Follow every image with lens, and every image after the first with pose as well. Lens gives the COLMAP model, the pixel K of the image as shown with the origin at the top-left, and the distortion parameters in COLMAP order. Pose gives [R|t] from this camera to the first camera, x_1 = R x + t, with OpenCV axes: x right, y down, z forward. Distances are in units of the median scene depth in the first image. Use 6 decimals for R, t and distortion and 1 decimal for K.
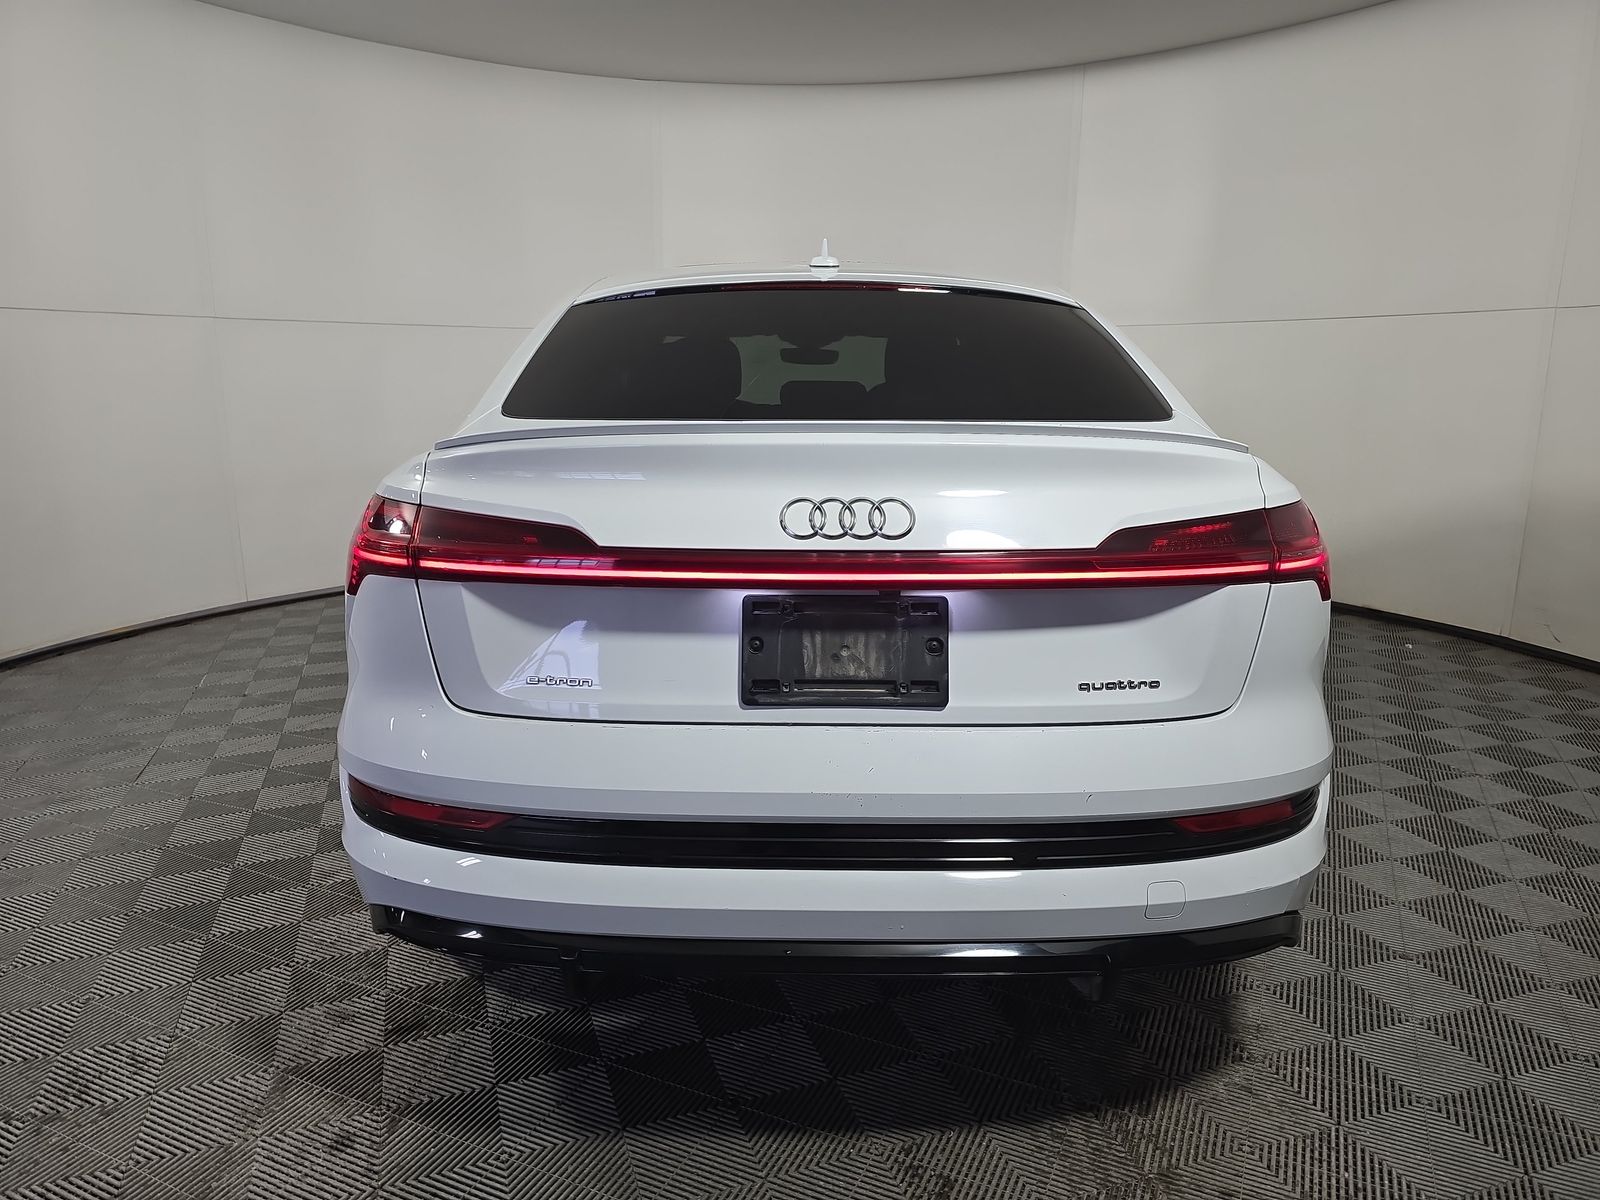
lens RADIAL K [[1048.7, 0, 800.0], [0, 1048.7, 600.0], [0, 0, 1]] dist [-0.003556, -0.002000]
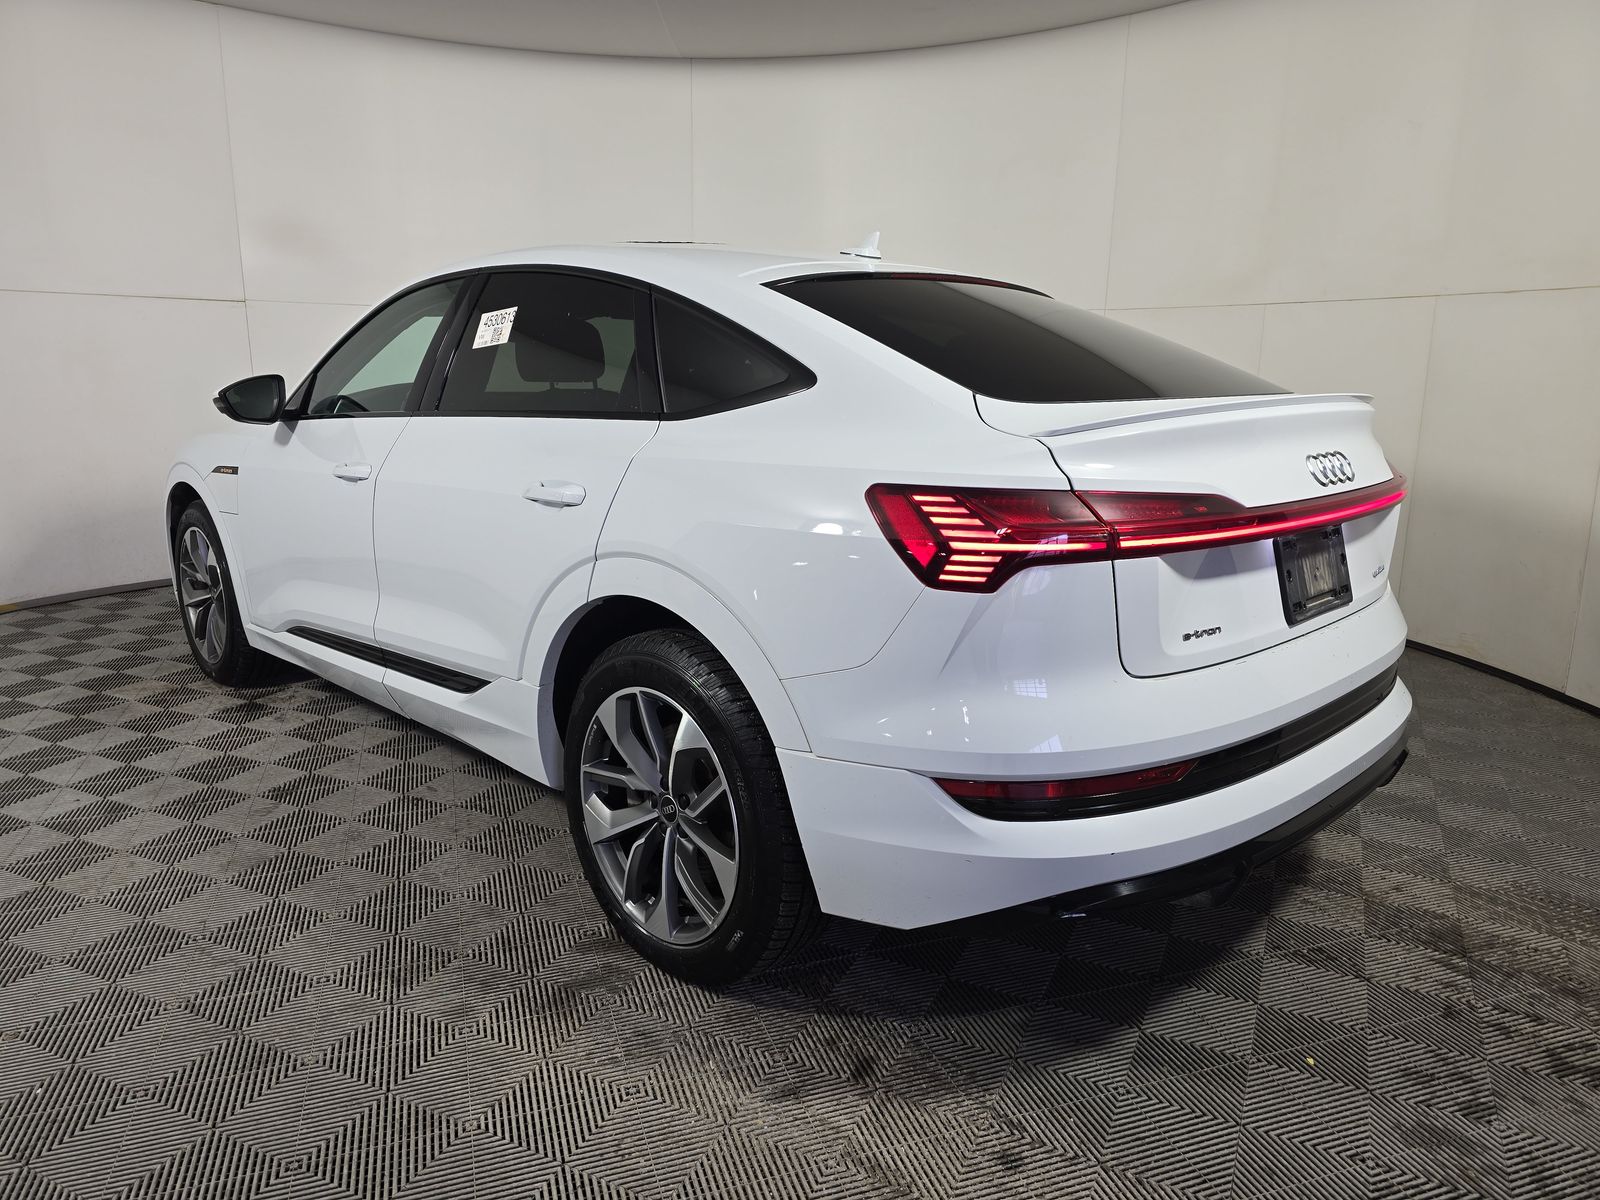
lens RADIAL K [[1110.6, 0, 800.0], [0, 1110.6, 600.0], [0, 0, 1]] dist [0.010923, -0.017675]
pose [[0.715871, -0.146204, 0.682754, -1.369619], [0.141707, 0.987904, 0.062969, -0.096073], [-0.683702, 0.051673, 0.727930, 0.420991]]
